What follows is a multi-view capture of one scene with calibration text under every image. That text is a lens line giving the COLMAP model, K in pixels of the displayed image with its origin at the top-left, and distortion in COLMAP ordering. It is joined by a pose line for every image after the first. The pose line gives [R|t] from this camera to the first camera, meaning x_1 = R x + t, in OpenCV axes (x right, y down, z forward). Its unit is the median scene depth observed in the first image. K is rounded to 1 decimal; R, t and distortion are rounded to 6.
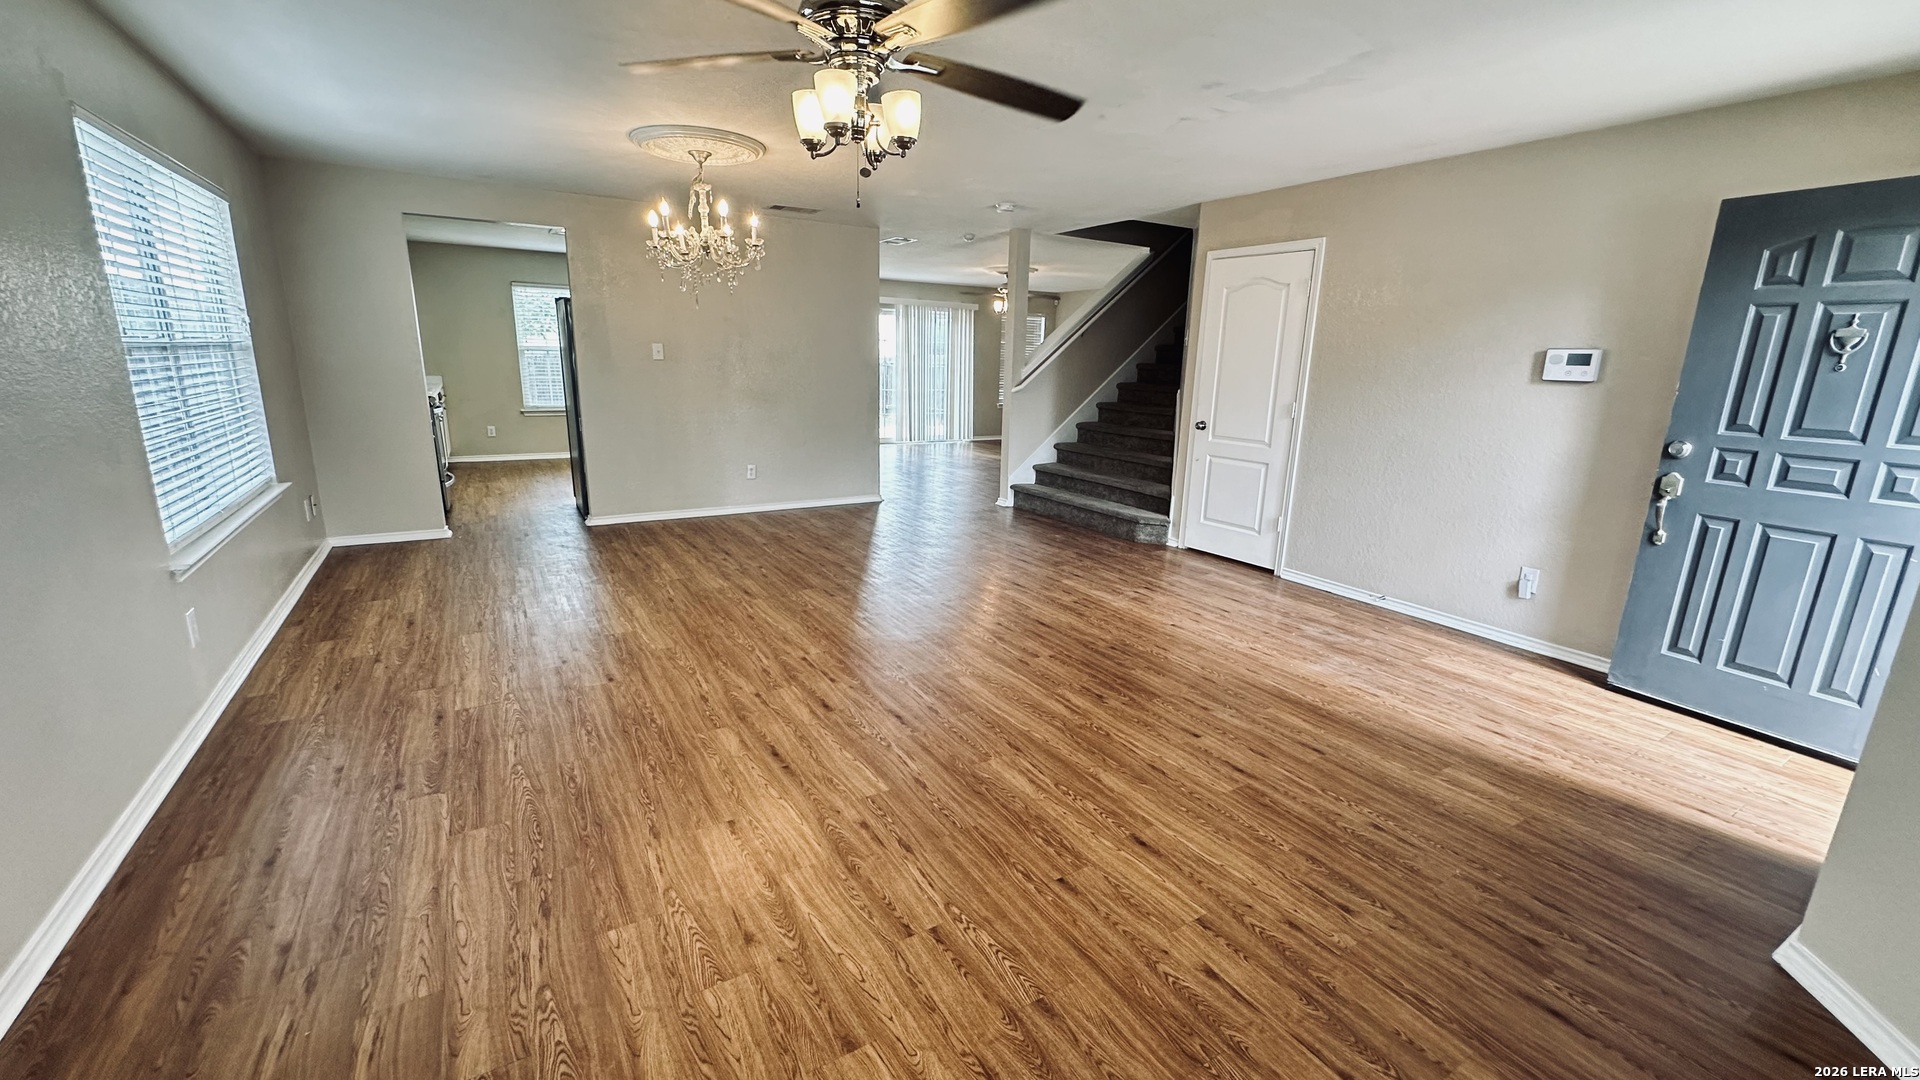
lens RADIAL K [[770.1, 0, 963.2], [0, 770.1, 543.5], [0, 0, 1]] dist [-0.004868, -0.000097]
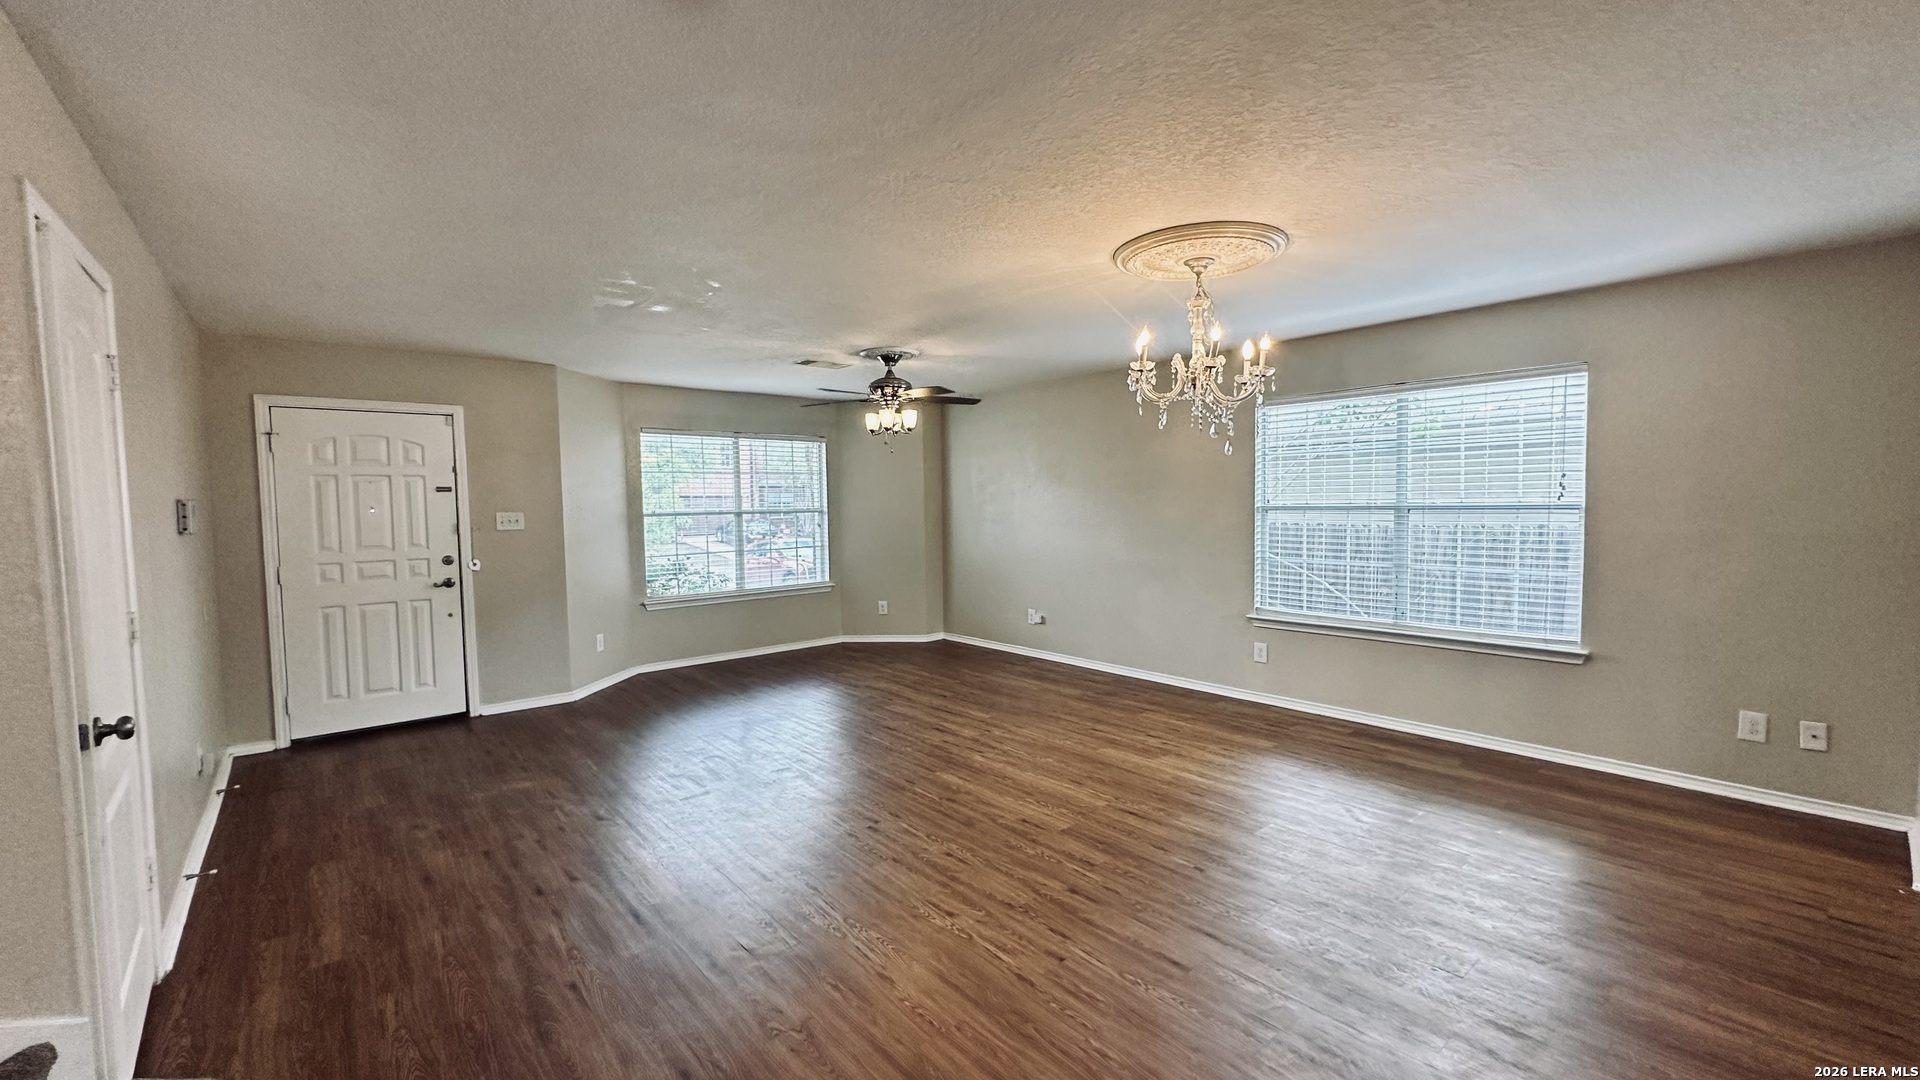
lens RADIAL K [[770.1, 0, 963.2], [0, 770.1, 543.5], [0, 0, 1]] dist [-0.004868, -0.000097]
pose [[-0.988943, -0.002323, -0.148281, 0.003916], [-0.045214, 0.956997, 0.286553, -0.450090], [0.141239, 0.290089, -0.946520, 1.781666]]
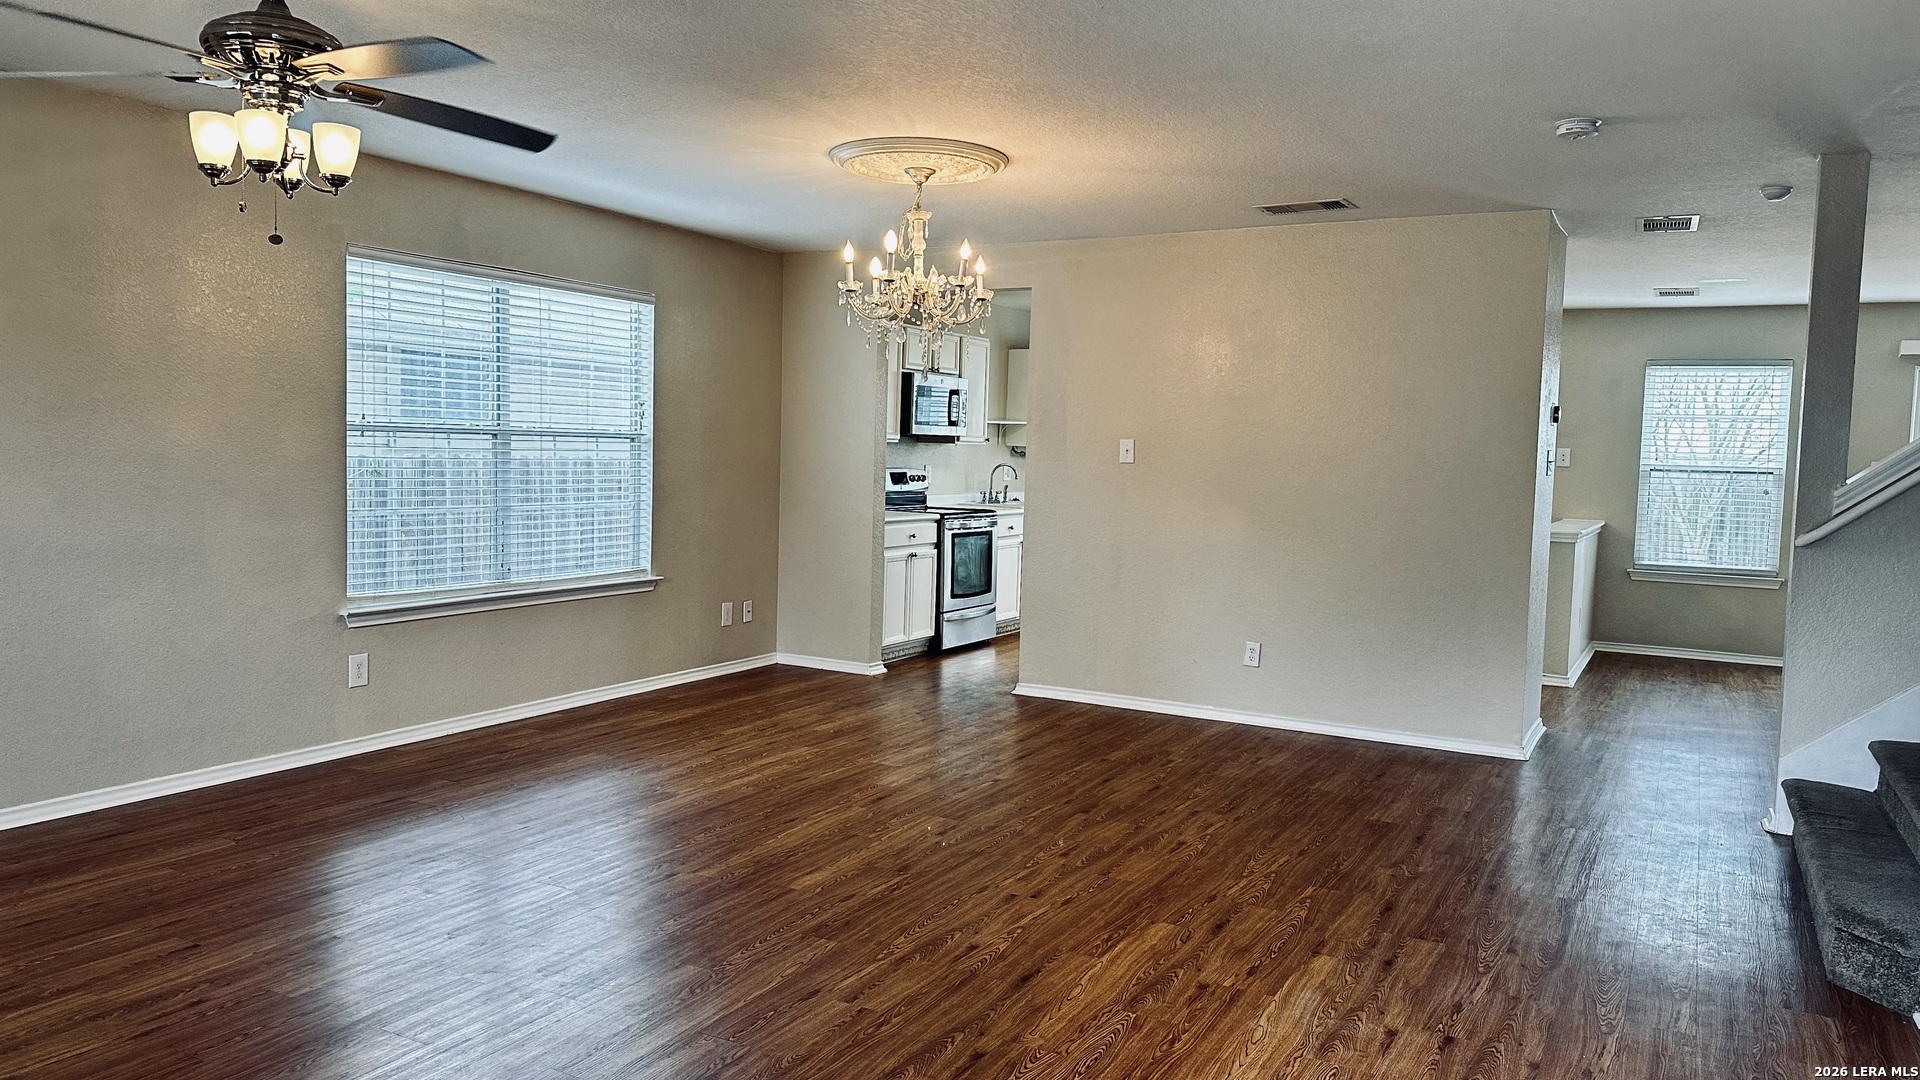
lens RADIAL K [[1342.8, 0, 960.0], [0, 1342.8, 540.0], [0, 0, 1]] dist [0.060723, -0.001094]
pose [[0.487259, 0.048069, -0.871933, 0.797856], [-0.221074, 0.972748, -0.069916, -0.091833], [0.844810, 0.226829, 0.484607, 0.498267]]
